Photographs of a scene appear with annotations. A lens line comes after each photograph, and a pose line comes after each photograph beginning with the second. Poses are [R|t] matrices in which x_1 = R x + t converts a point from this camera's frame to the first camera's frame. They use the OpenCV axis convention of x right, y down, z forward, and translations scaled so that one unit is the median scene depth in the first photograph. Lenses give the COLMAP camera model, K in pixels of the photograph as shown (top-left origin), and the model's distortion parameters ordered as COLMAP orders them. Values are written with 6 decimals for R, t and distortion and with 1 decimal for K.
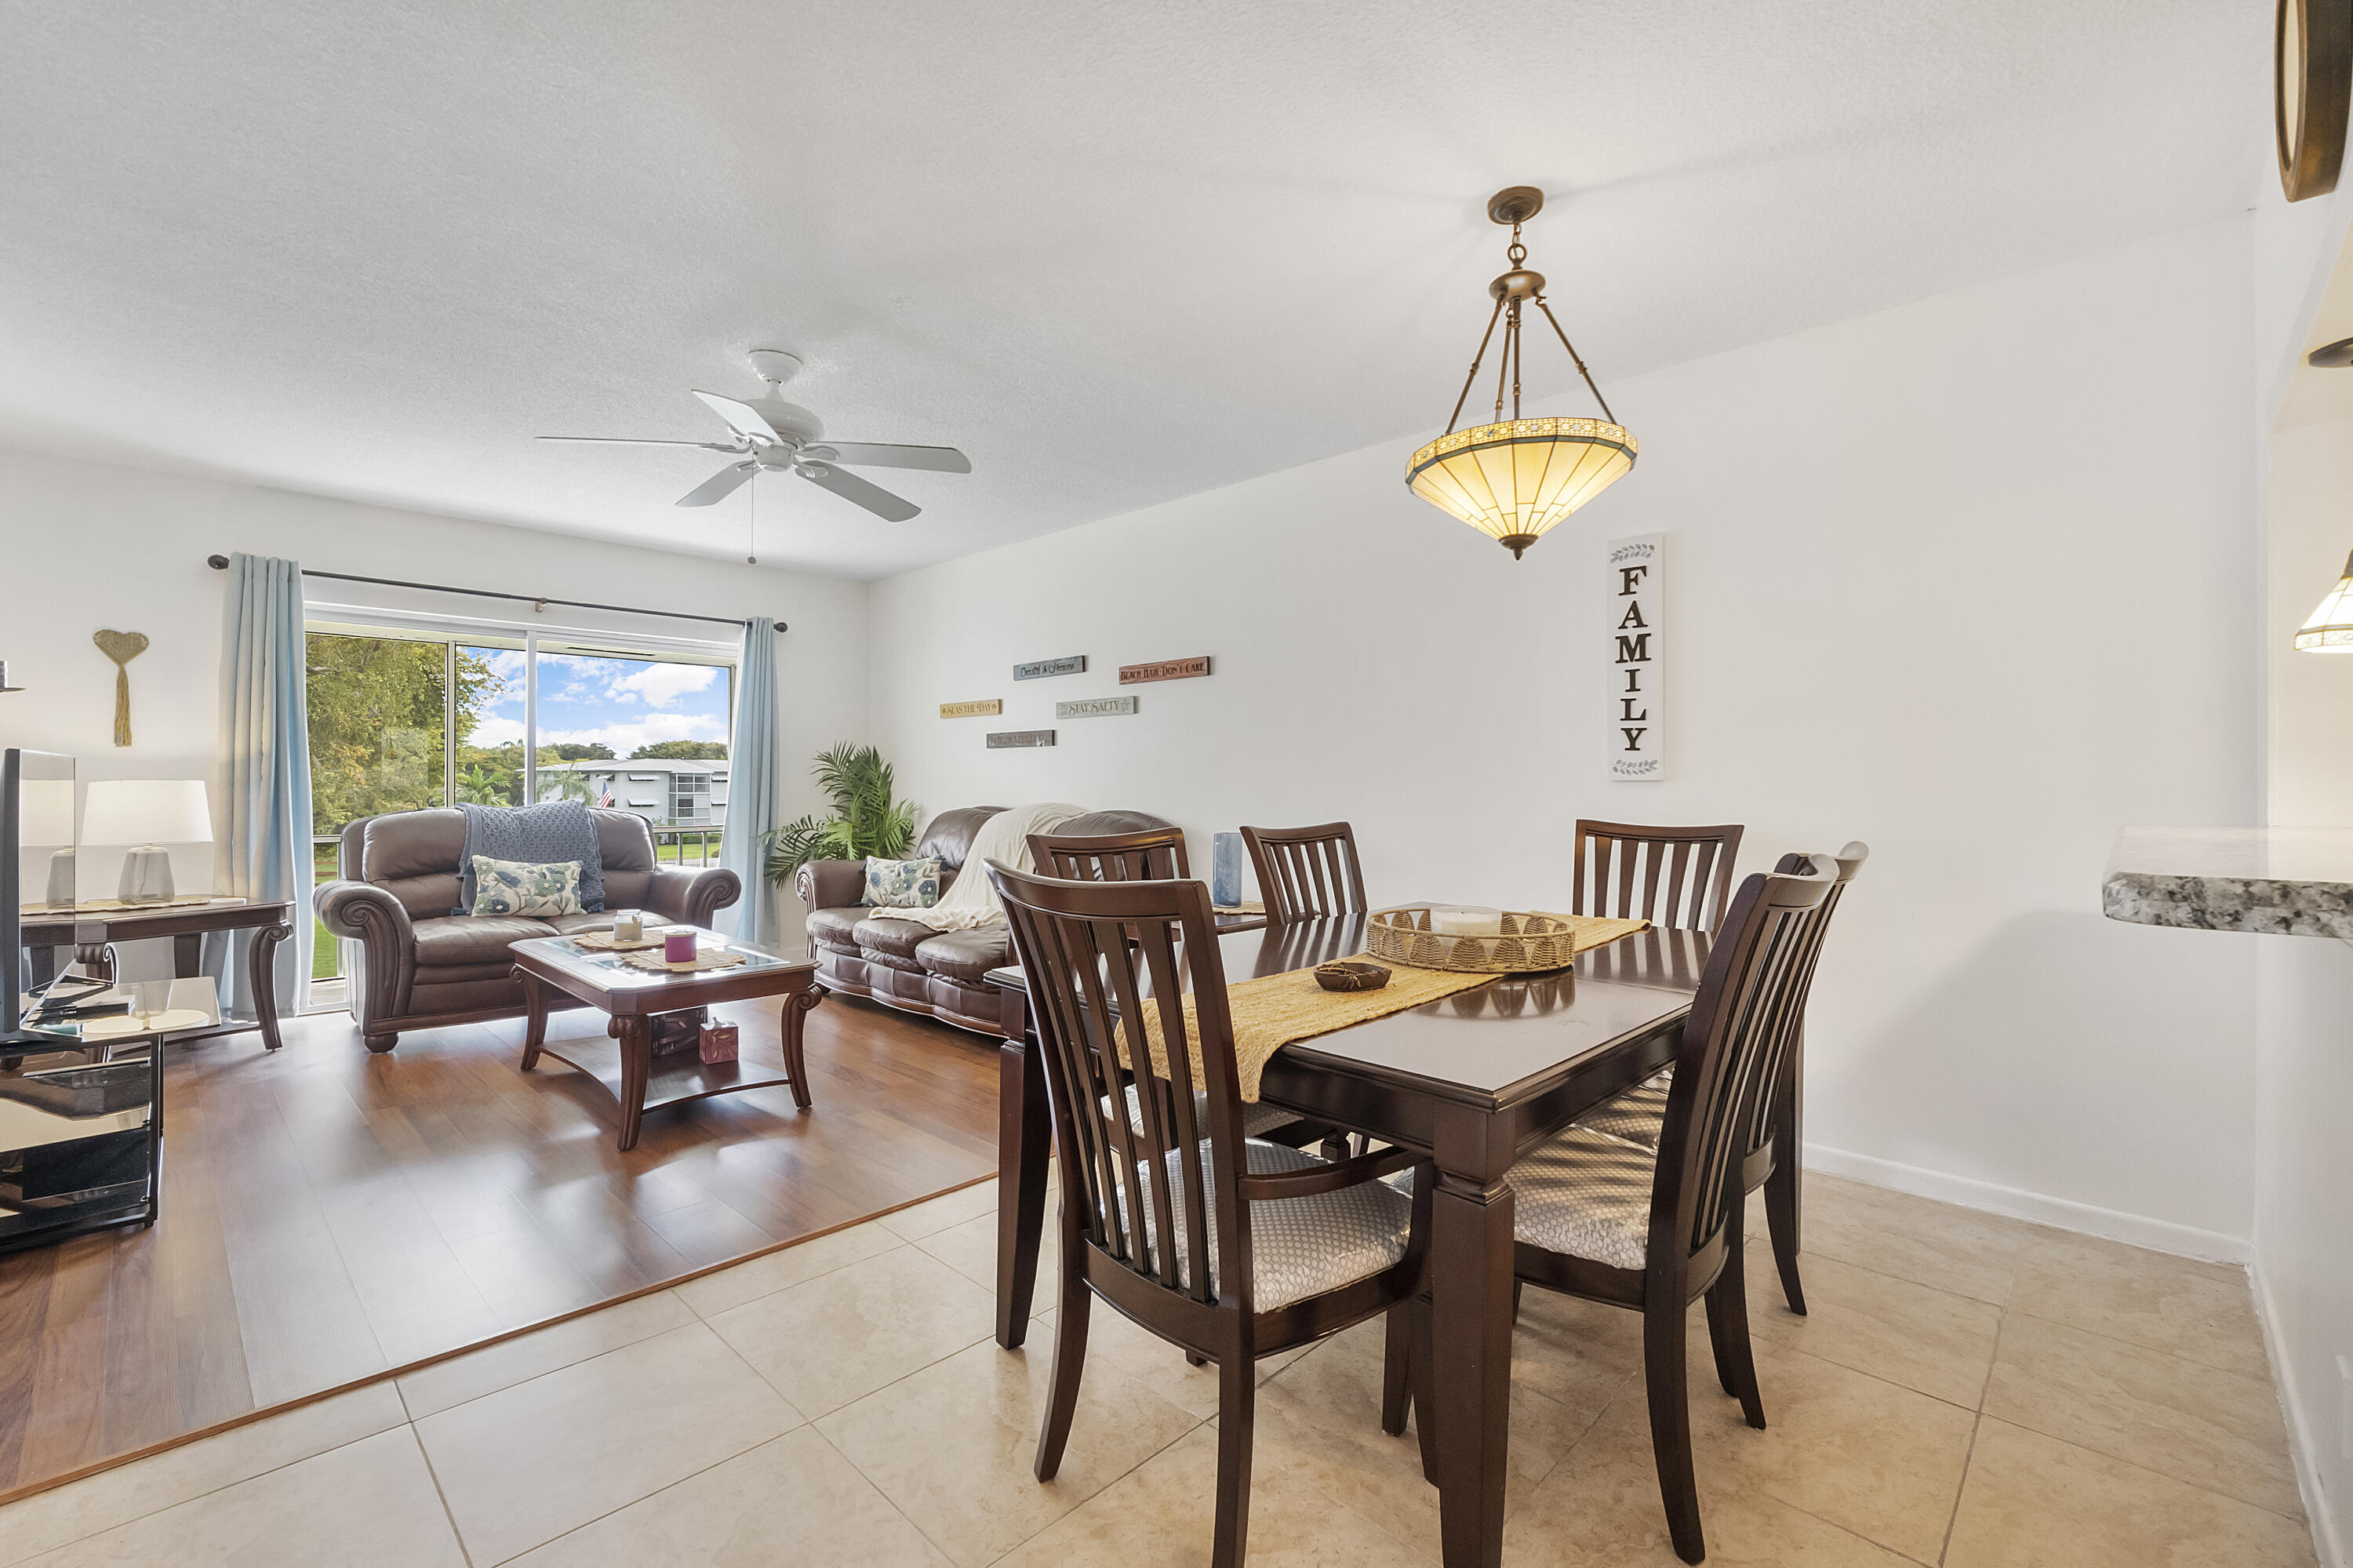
lens RADIAL K [[999.1, 0, 1173.8], [0, 999.1, 778.1], [0, 0, 1]] dist [-0.001183, -0.001136]
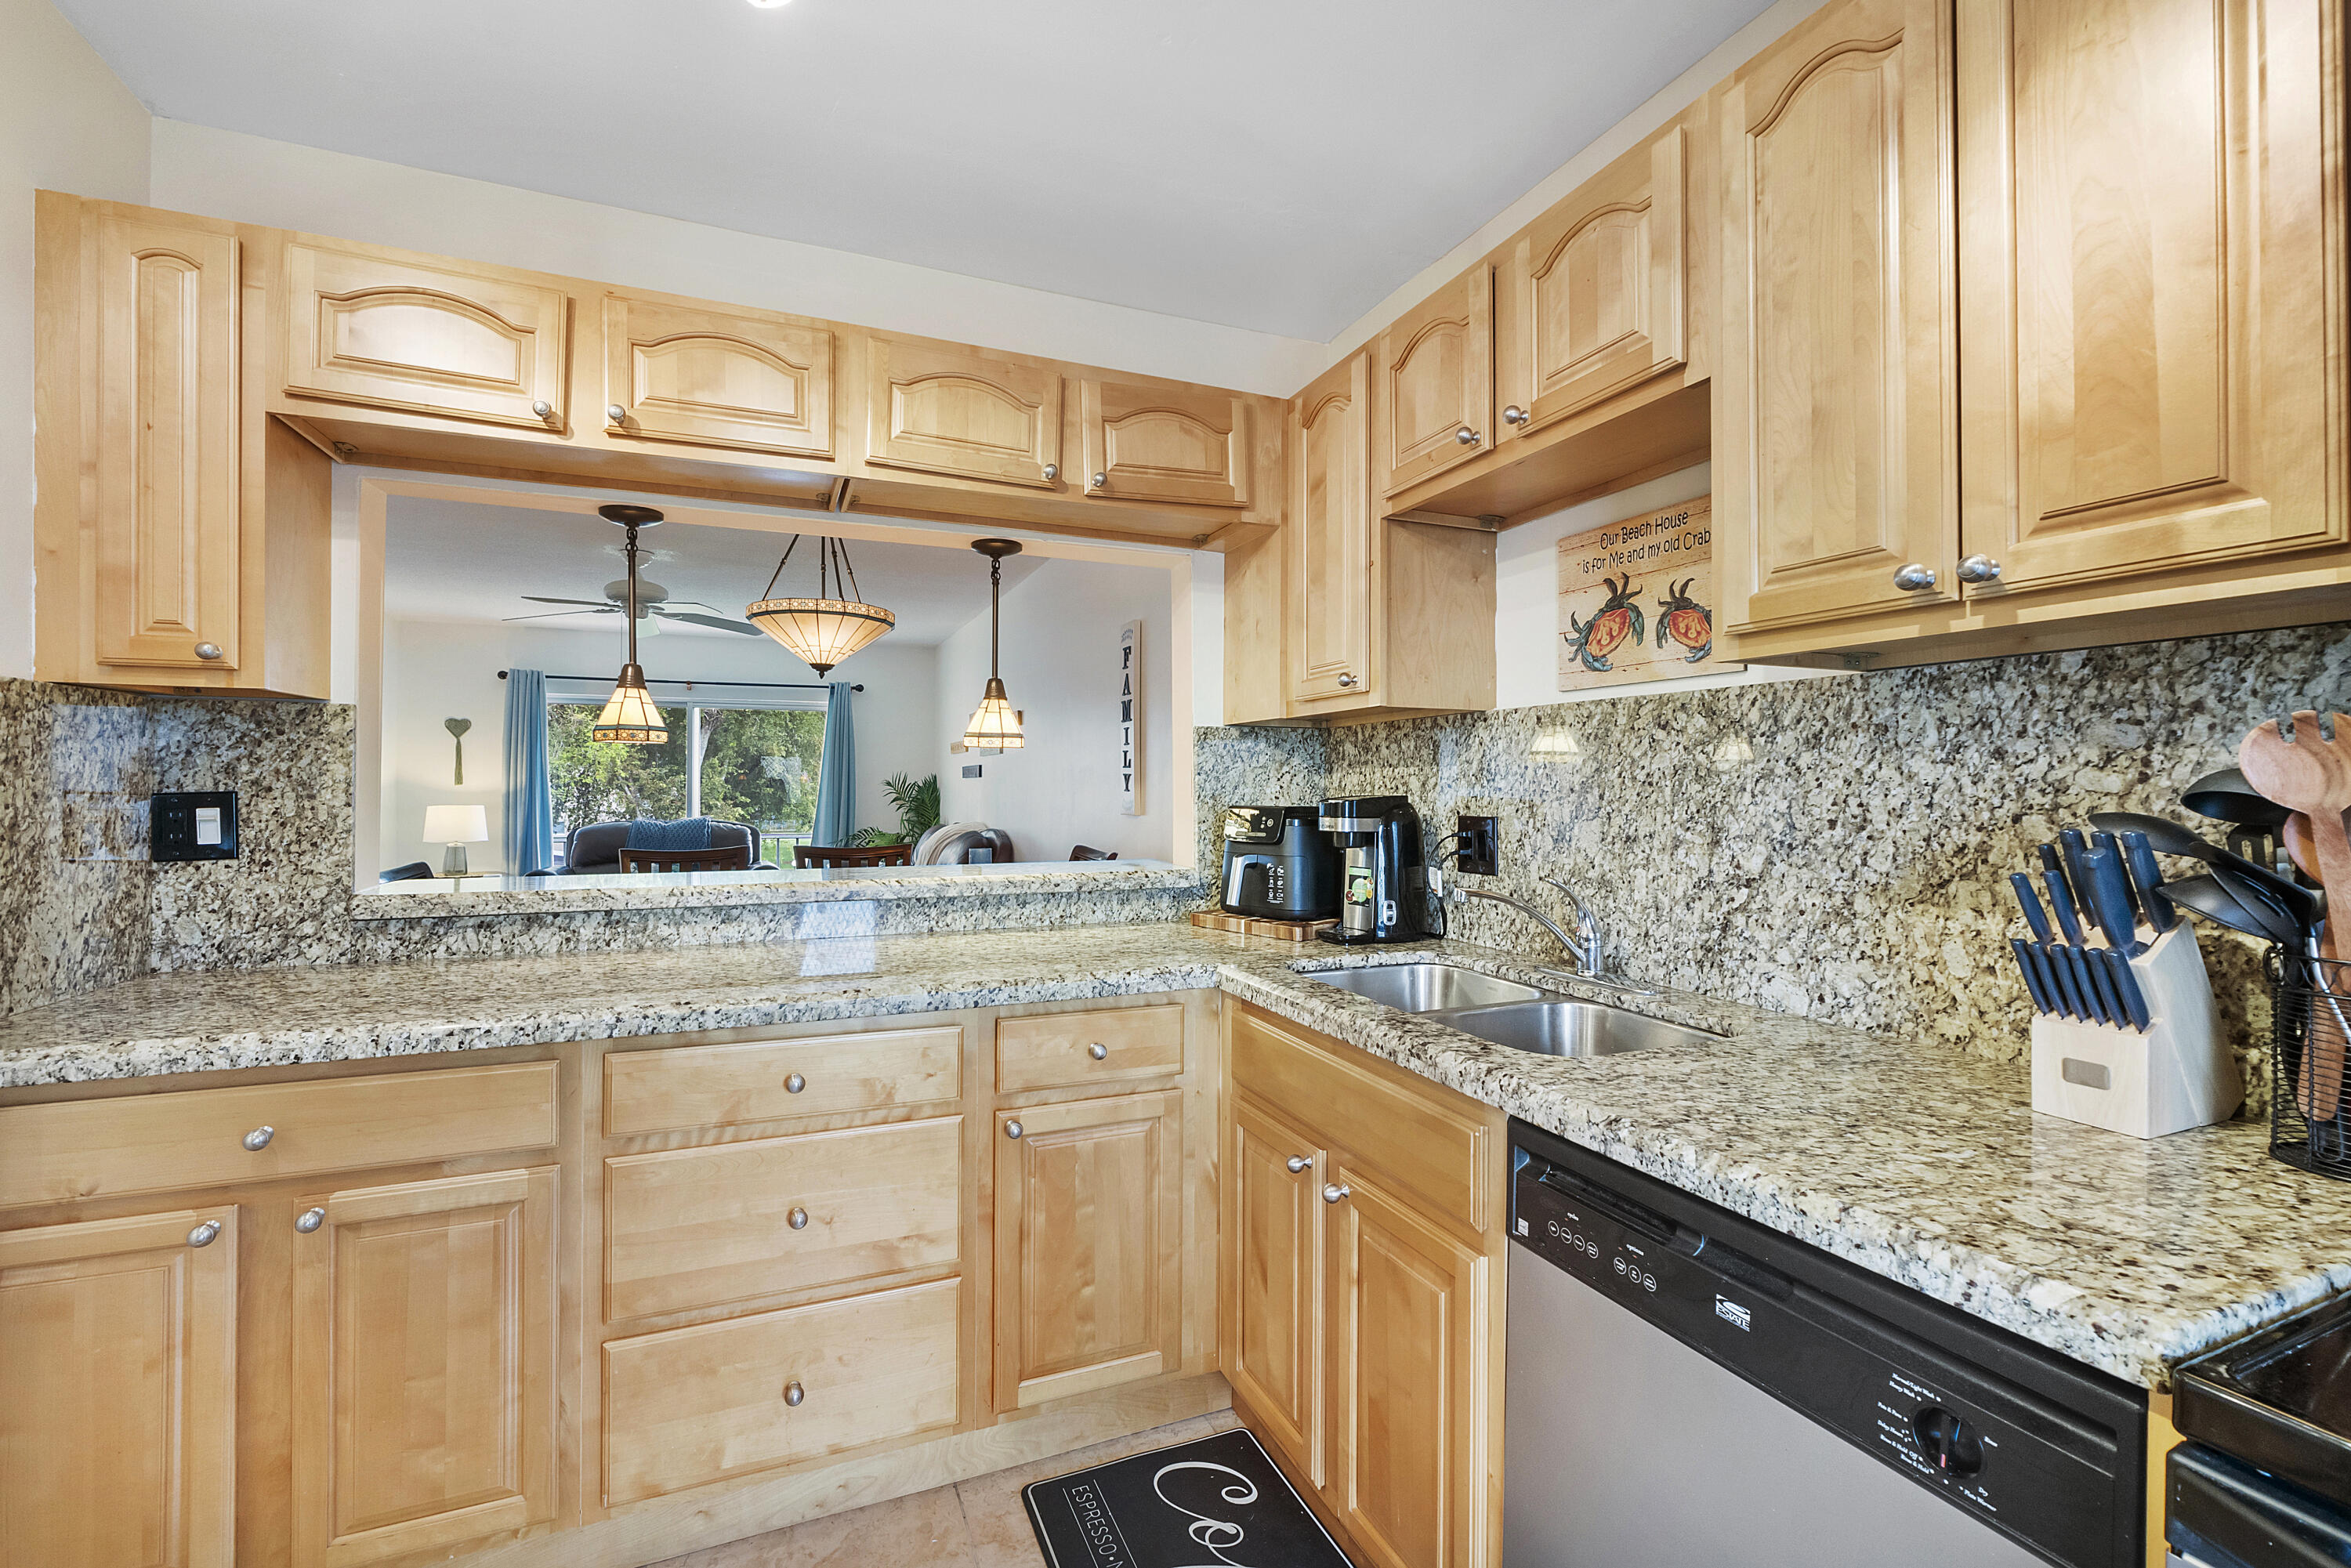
lens RADIAL K [[998.1, 0, 1176.8], [0, 998.1, 777.3], [0, 0, 1]] dist [-0.001183, -0.001136]
pose [[0.920915, -0.006607, -0.389708, 0.739123], [0.004307, 0.999968, -0.006776, -0.026925], [0.389741, 0.004562, 0.920913, -0.106214]]
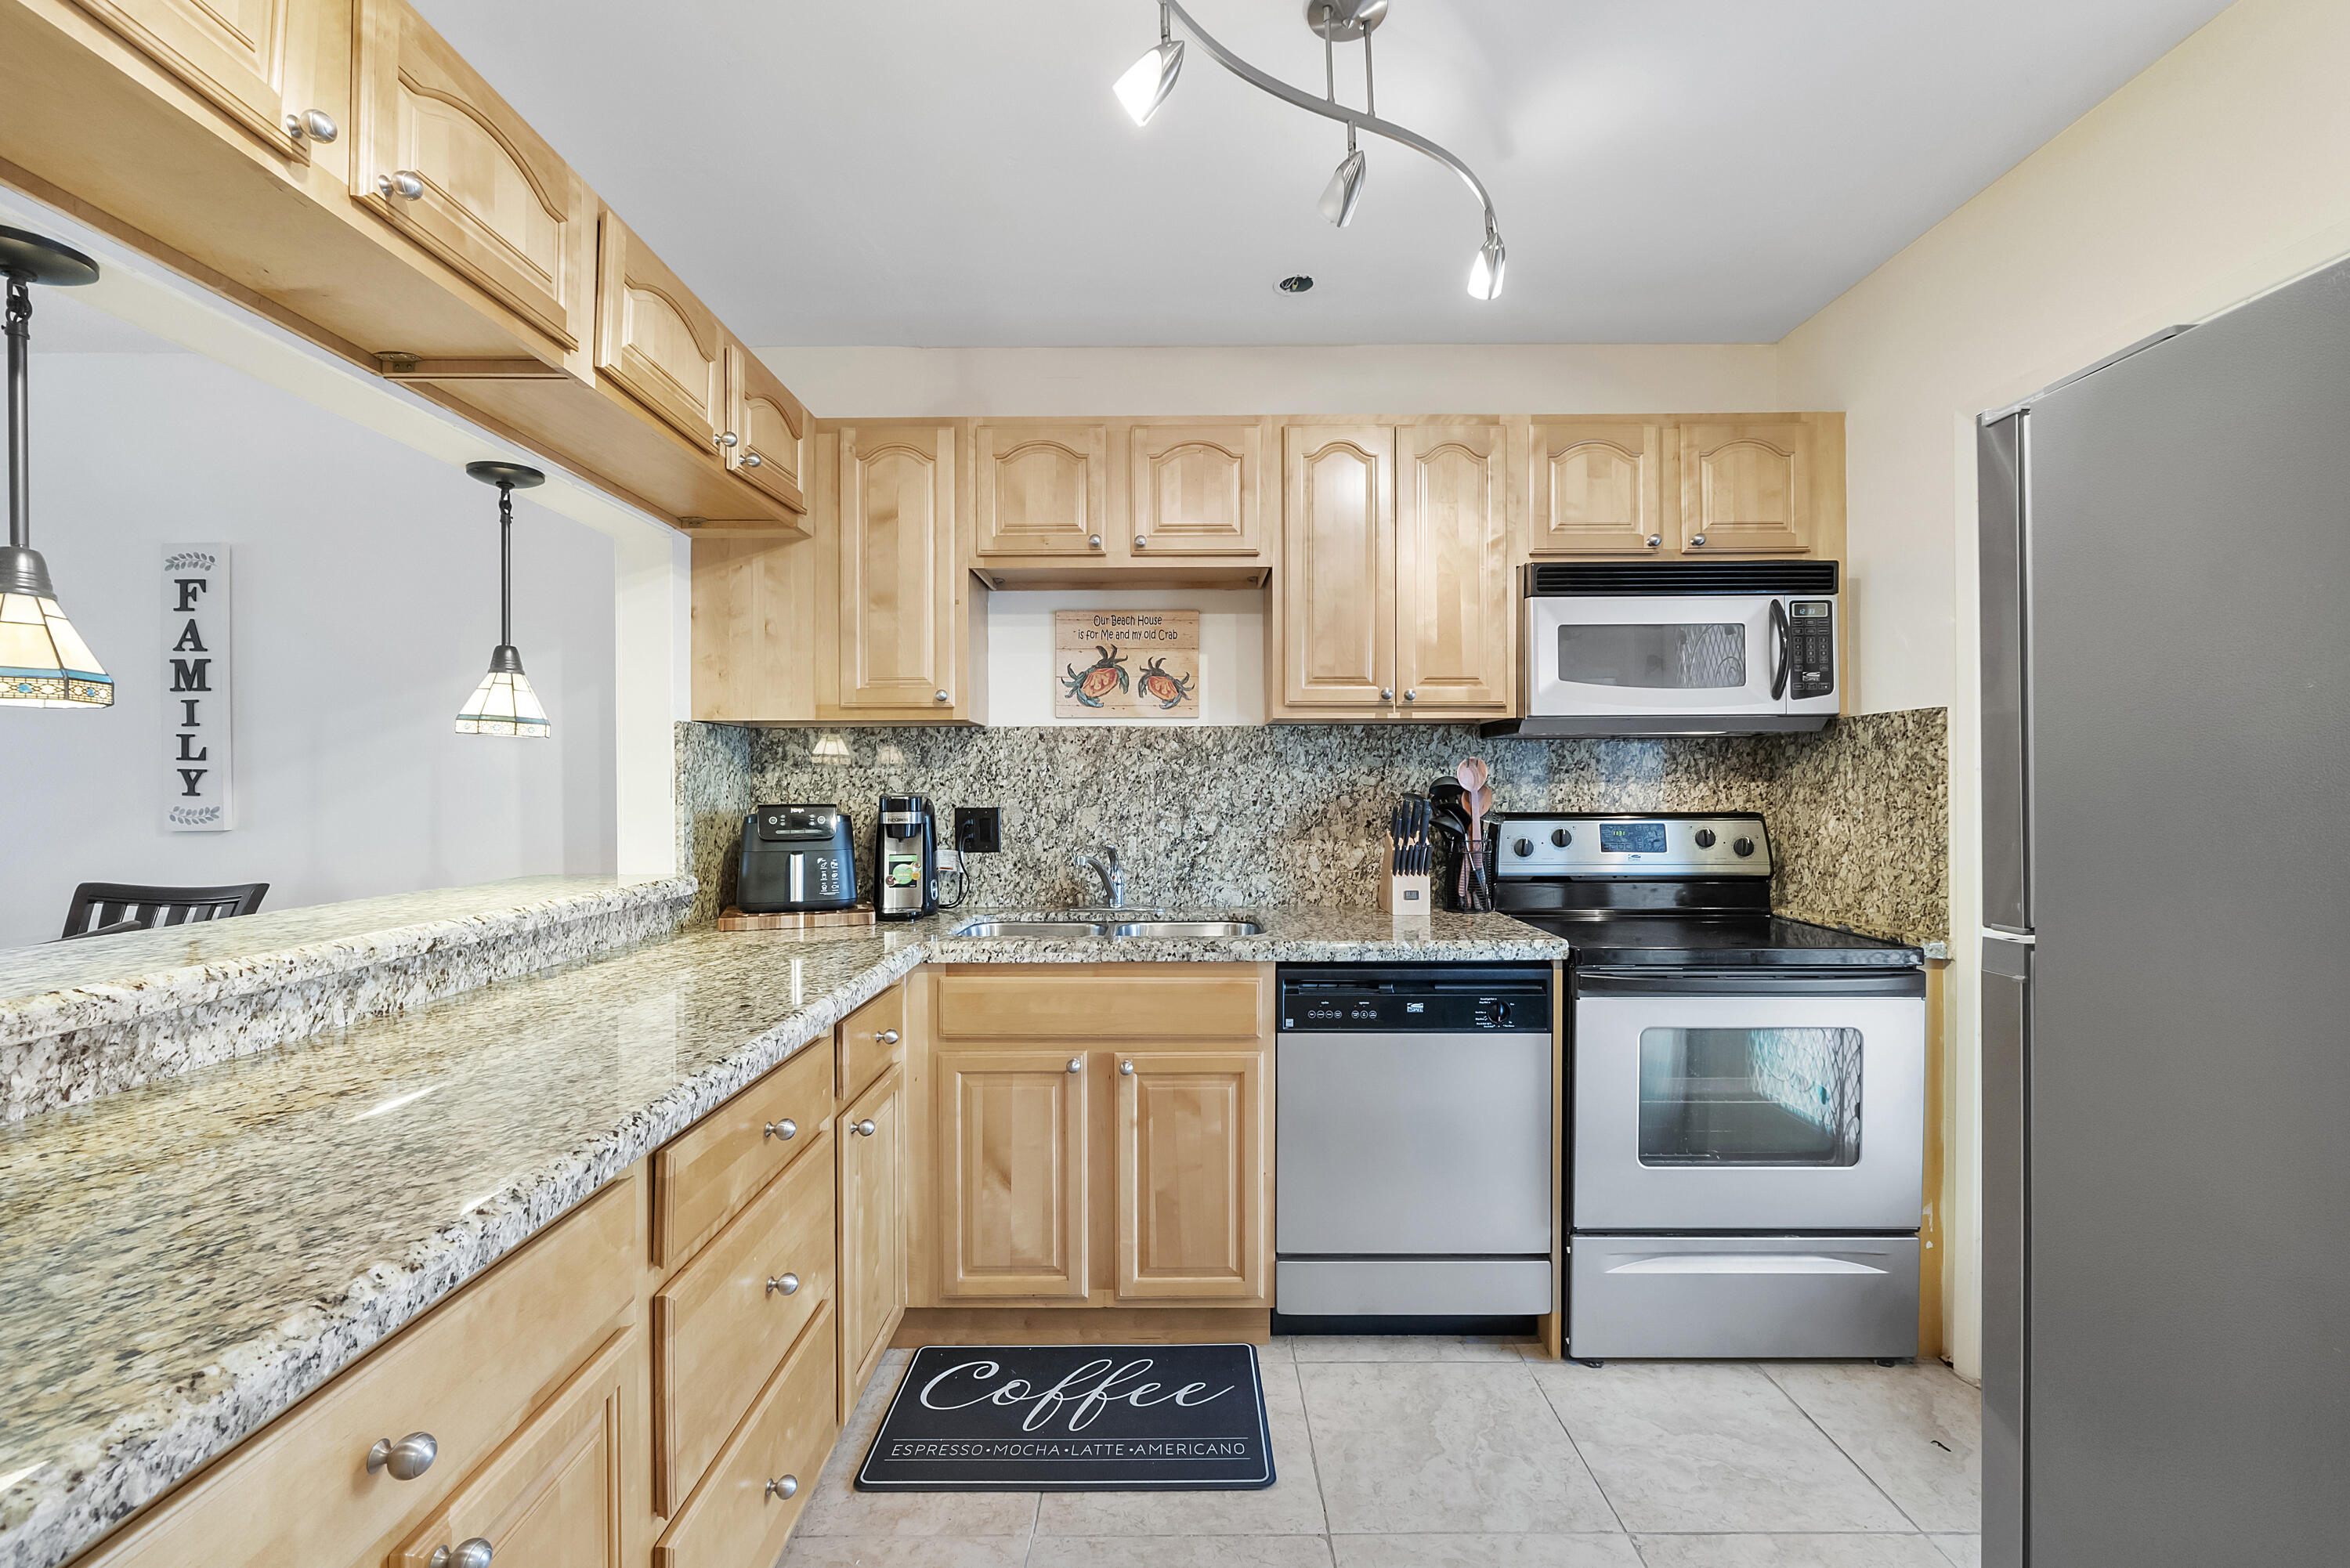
lens RADIAL K [[997.7, 0, 1172.8], [0, 997.7, 783.3], [0, 0, 1]] dist [-0.001183, -0.001136]
pose [[0.718285, -0.006302, 0.695720, 0.342882], [0.003793, 0.999980, 0.005141, -0.028662], [-0.695739, -0.001054, 0.718294, -0.135978]]
